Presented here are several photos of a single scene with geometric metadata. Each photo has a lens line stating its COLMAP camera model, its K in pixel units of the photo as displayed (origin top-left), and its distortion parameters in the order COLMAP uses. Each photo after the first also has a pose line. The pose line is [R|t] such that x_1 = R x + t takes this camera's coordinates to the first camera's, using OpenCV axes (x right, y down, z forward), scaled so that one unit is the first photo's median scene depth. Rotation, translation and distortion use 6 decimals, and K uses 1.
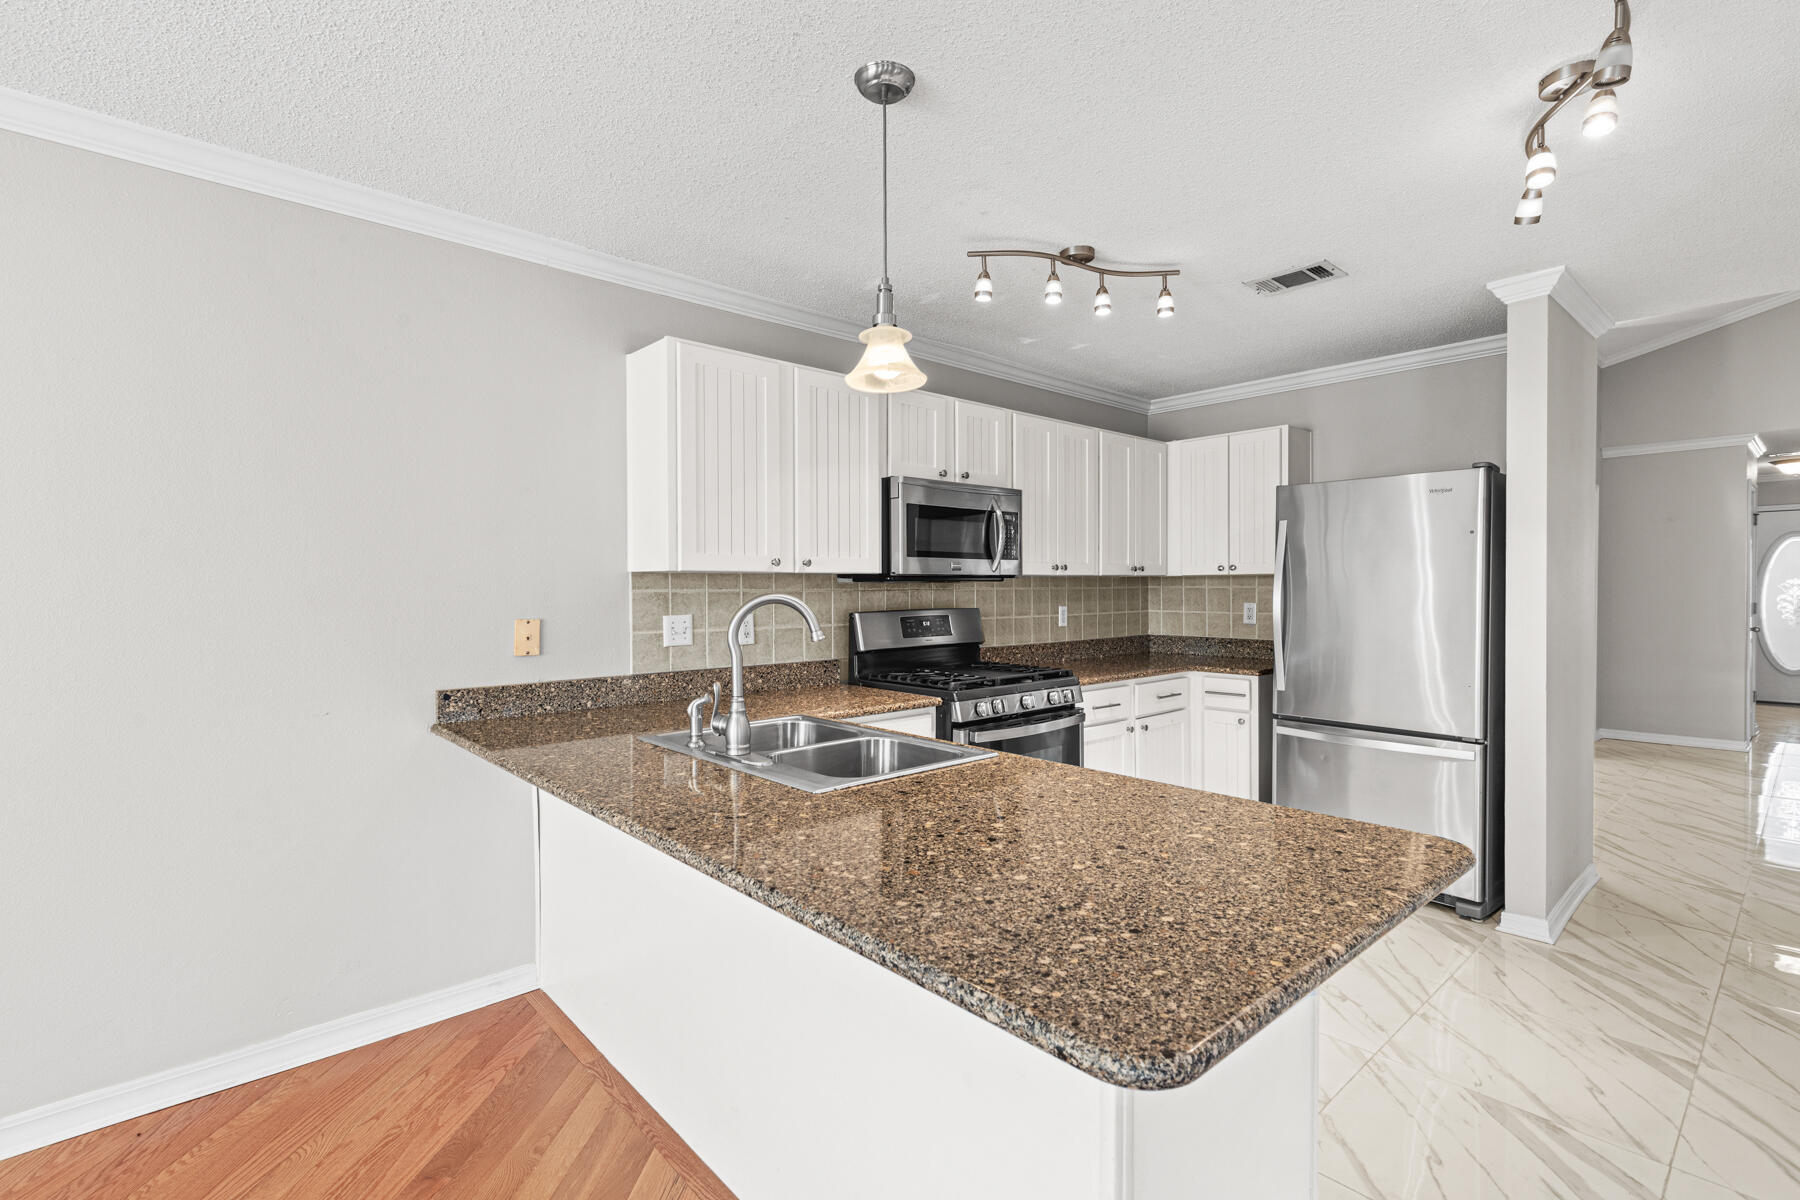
lens RADIAL K [[820.1, 0, 900.0], [0, 820.1, 600.3], [0, 0, 1]] dist [0.012379, -0.002584]
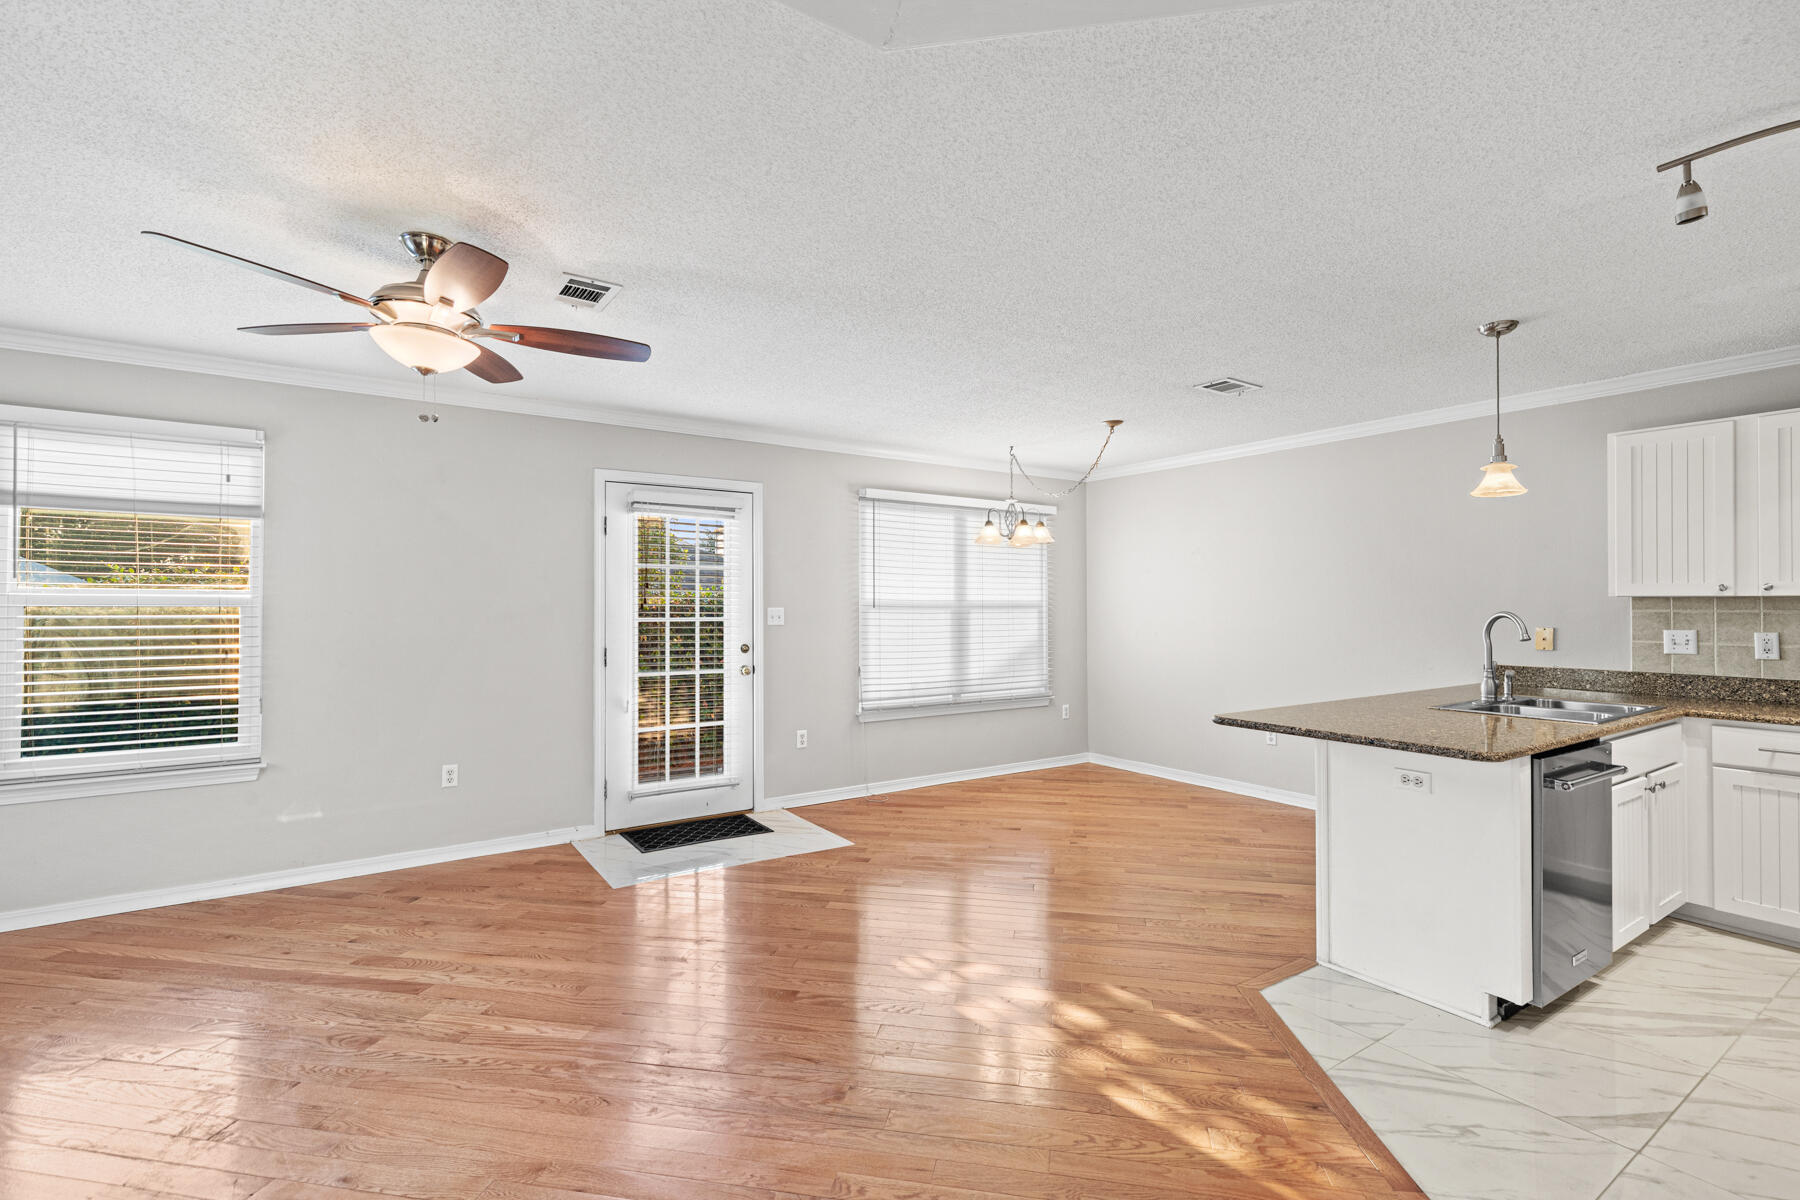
lens RADIAL K [[820.1, 0, 905.0], [0, 820.1, 597.0], [0, 0, 1]] dist [0.012379, -0.002584]
pose [[-0.133919, -0.006038, -0.990974, 1.091660], [-0.016356, 0.999859, -0.003882, -0.007986], [0.990857, 0.015689, -0.133999, -0.019432]]
